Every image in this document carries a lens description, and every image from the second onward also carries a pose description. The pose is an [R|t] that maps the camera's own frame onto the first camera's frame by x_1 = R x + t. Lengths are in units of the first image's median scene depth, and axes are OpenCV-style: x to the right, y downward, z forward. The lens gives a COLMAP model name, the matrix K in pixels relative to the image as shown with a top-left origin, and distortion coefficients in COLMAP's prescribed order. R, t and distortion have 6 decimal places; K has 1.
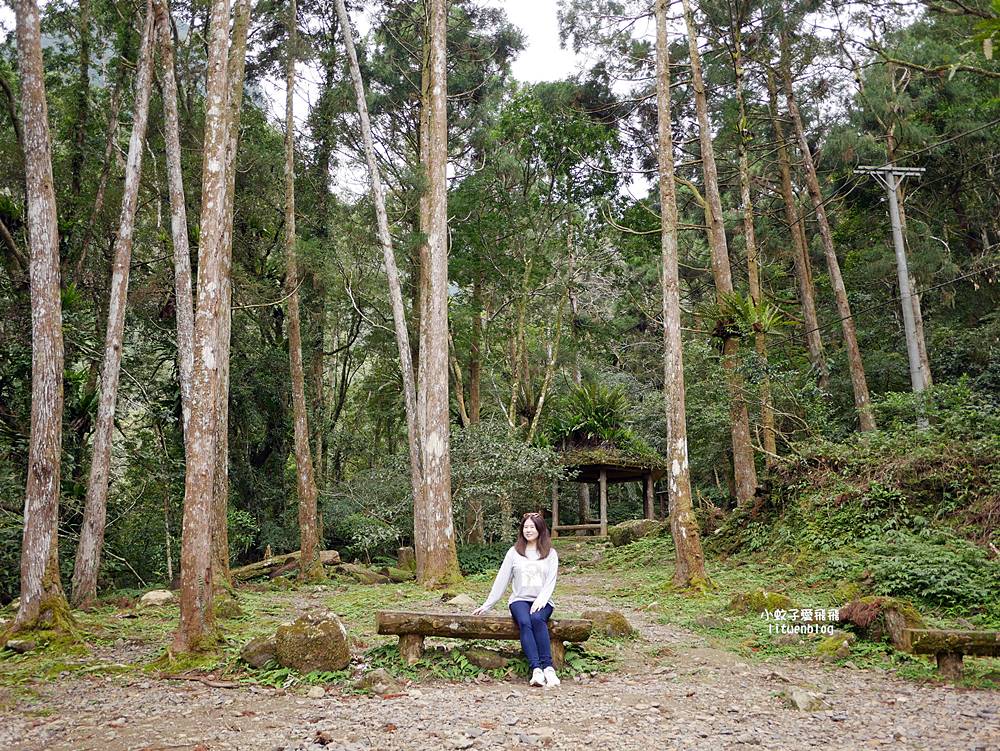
lens RADIAL K [[823.2, 0, 500.6], [0, 823.2, 379.5], [0, 0, 1]] dist [-0.046124, 0.019992]
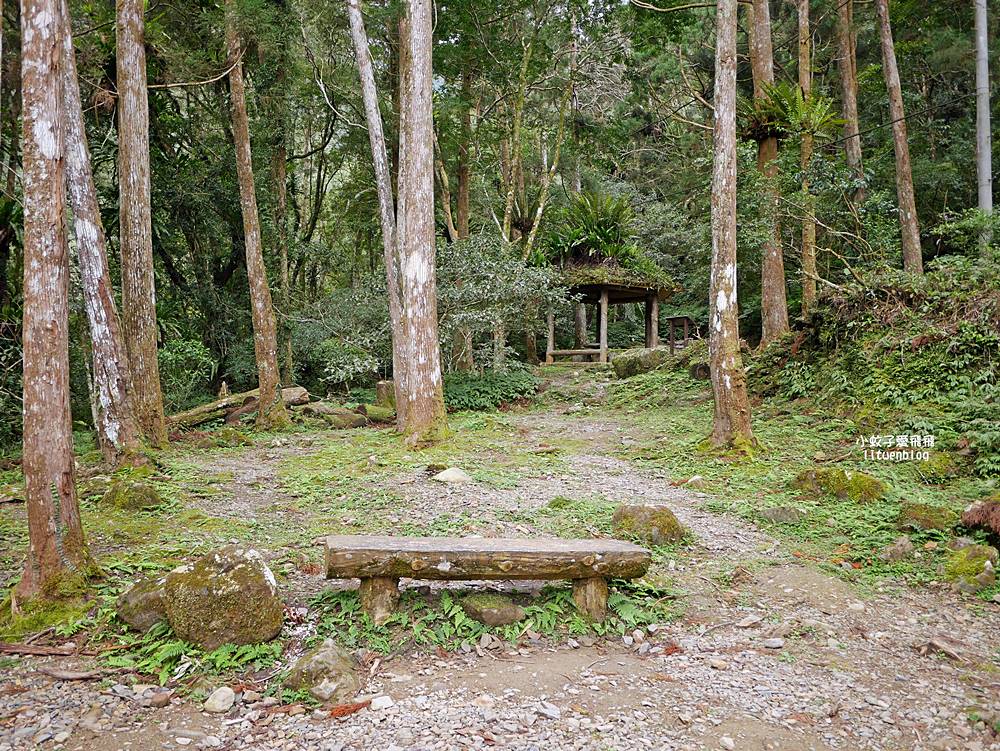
lens RADIAL K [[823.2, 0, 493.7], [0, 823.2, 376.1], [0, 0, 1]] dist [-0.046124, 0.019992]
pose [[0.999909, 0.008844, 0.010217, -0.013091], [-0.010891, 0.974998, 0.221949, 0.004500], [-0.007999, -0.222040, 0.975005, 0.202430]]
